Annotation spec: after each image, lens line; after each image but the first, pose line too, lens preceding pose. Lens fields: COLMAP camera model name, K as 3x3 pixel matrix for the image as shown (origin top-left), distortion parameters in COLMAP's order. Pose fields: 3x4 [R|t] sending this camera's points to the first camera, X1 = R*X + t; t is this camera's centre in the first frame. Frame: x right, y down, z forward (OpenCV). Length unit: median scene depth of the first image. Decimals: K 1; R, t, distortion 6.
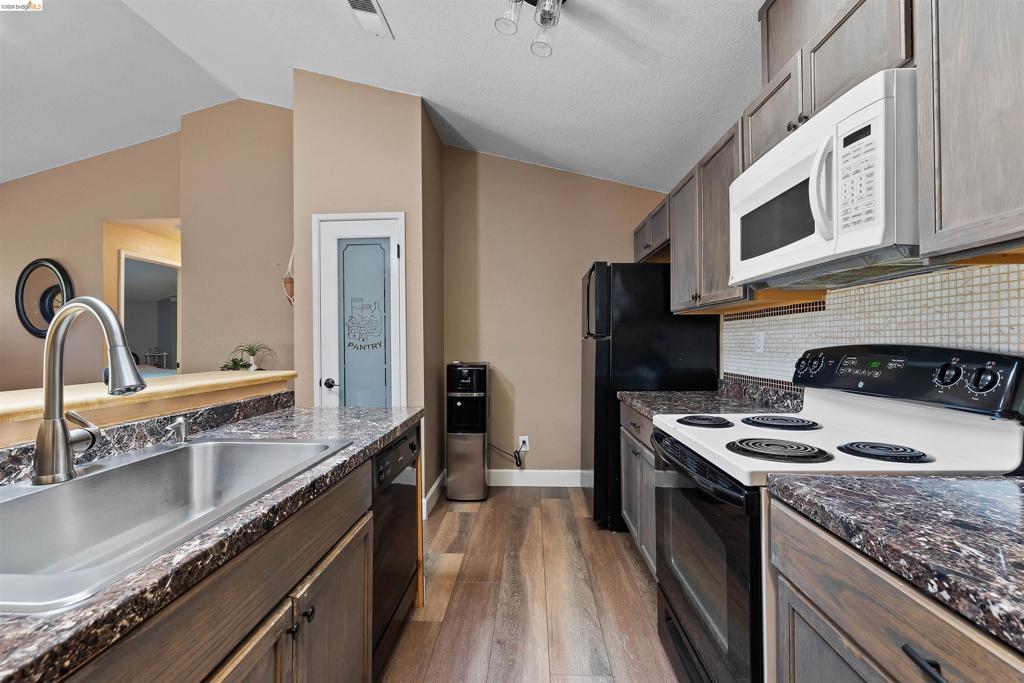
lens RADIAL K [[430.0, 0, 498.5], [0, 430.0, 343.7], [0, 0, 1]] dist [0.000033, 0.000309]
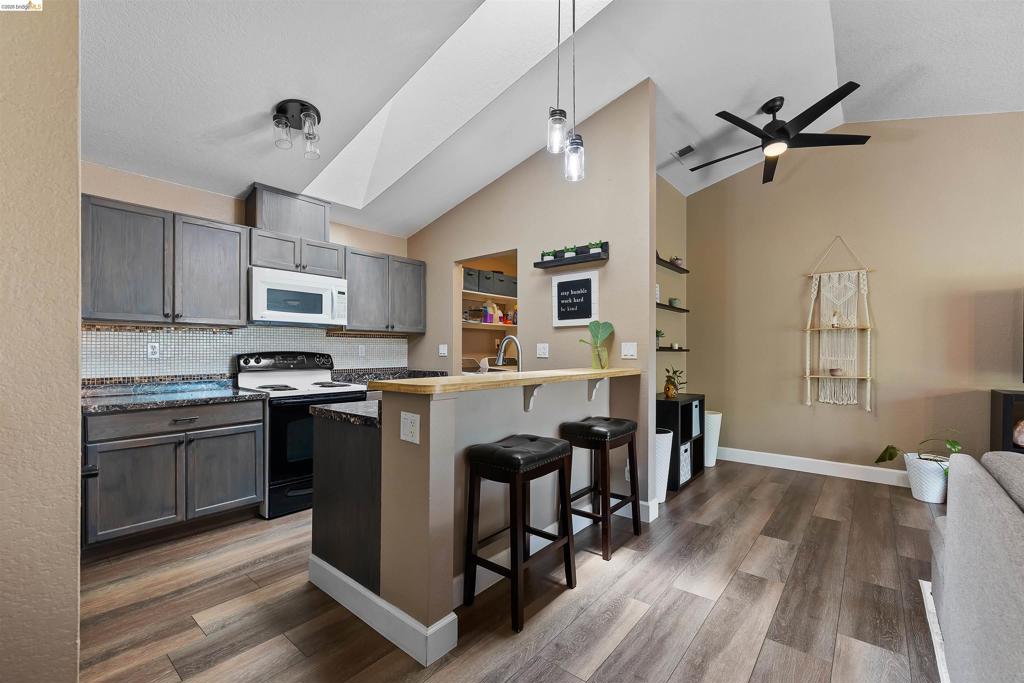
lens RADIAL K [[430.0, 0, 509.6], [0, 430.0, 352.9], [0, 0, 1]] dist [0.000033, 0.000309]
pose [[-0.796208, -0.000155, 0.605023, -1.439633], [0.001487, 0.999996, 0.002214, 0.005063], [-0.605022, 0.002662, -0.796205, 1.783668]]
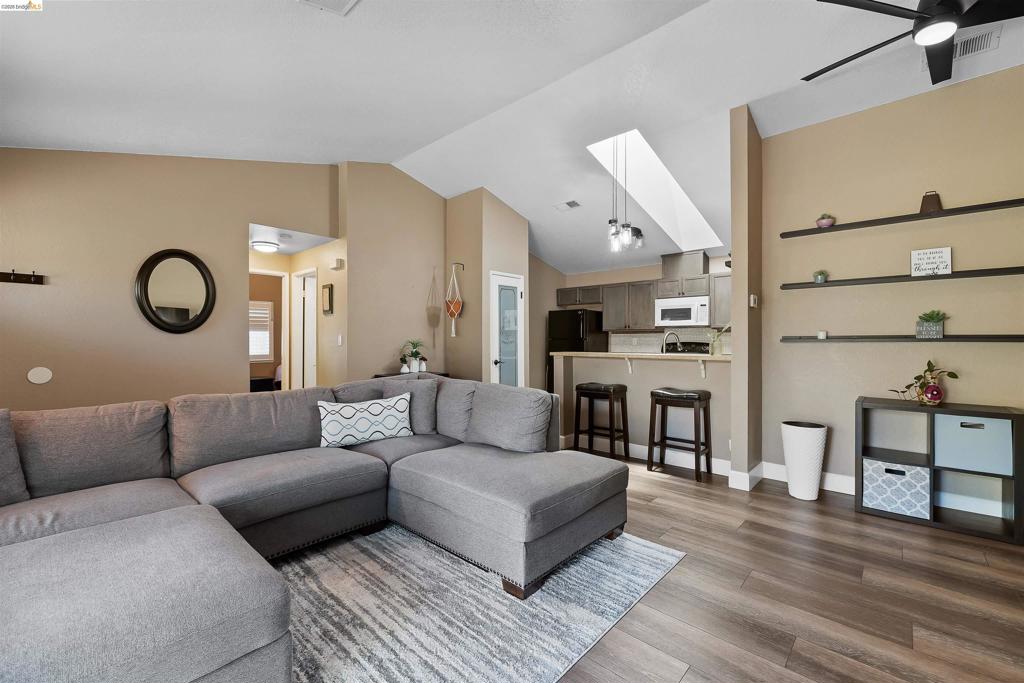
lens RADIAL K [[430.0, 0, 509.0], [0, 430.0, 336.3], [0, 0, 1]] dist [0.000033, 0.000309]
pose [[0.642807, 0.015311, 0.765875, -3.050305], [-0.004360, 0.999857, -0.016330, 0.016740], [-0.766016, 0.007158, 0.642782, -0.407907]]
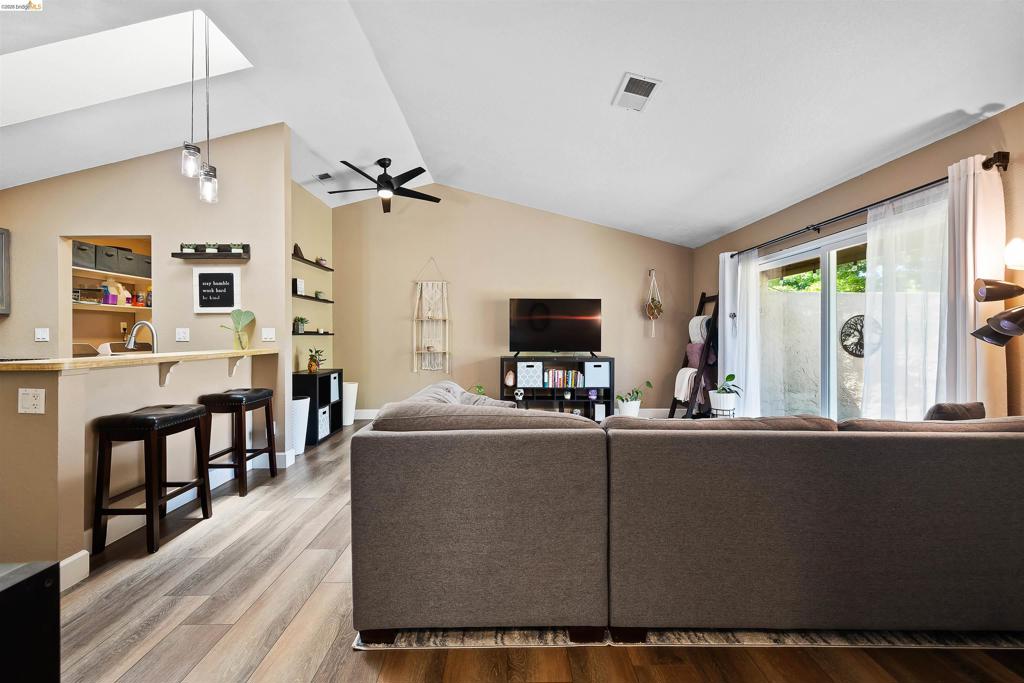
lens RADIAL K [[430.0, 0, 508.6], [0, 430.0, 336.5], [0, 0, 1]] dist [0.000033, 0.000309]
pose [[-0.998217, 0.006148, -0.059380, -1.855873], [0.005917, 0.999974, 0.004055, 0.008401], [0.059403, 0.003696, -0.998227, 2.348345]]
